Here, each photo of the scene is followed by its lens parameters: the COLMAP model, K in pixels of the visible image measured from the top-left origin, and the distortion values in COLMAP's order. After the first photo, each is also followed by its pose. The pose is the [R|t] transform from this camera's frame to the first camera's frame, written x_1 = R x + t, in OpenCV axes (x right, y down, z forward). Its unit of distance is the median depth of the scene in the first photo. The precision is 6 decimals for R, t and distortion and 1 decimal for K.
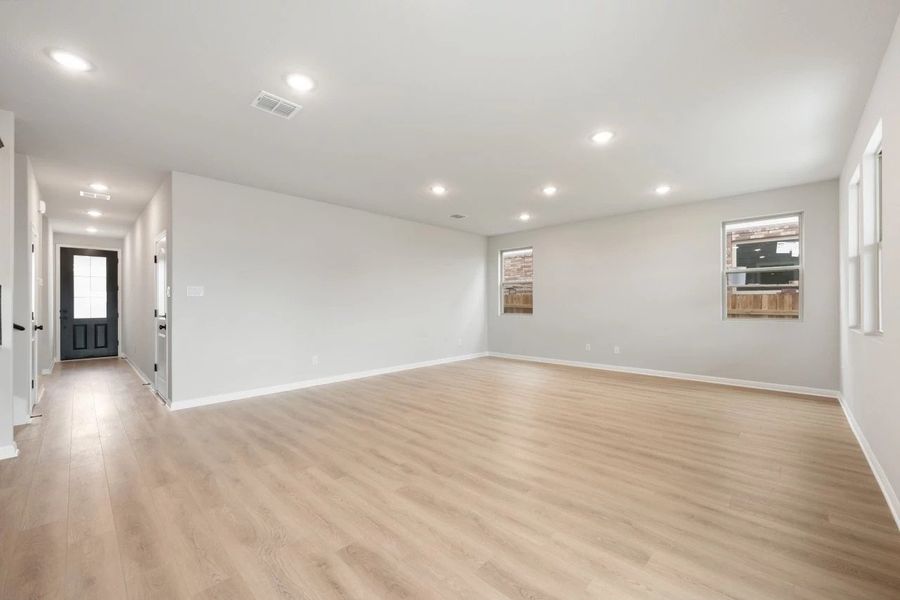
lens RADIAL K [[356.4, 0, 447.8], [0, 356.4, 301.6], [0, 0, 1]] dist [0.000308, -0.000021]
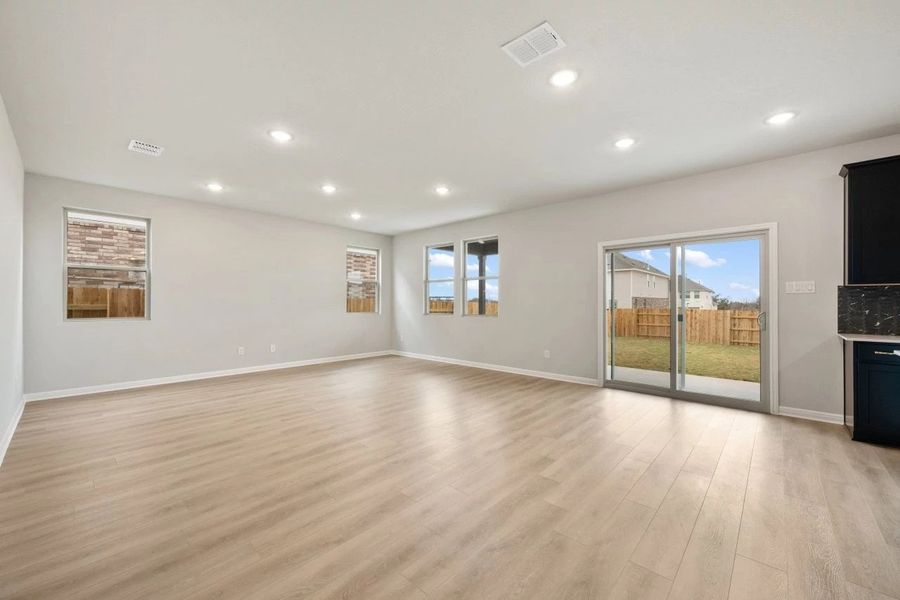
lens RADIAL K [[356.4, 0, 447.8], [0, 356.4, 301.6], [0, 0, 1]] dist [0.000308, -0.000021]
pose [[-0.018321, 0.006013, 0.999814, -0.976872], [-0.007694, 0.999951, -0.006155, 0.009452], [-0.999803, -0.007805, -0.018274, 0.935053]]
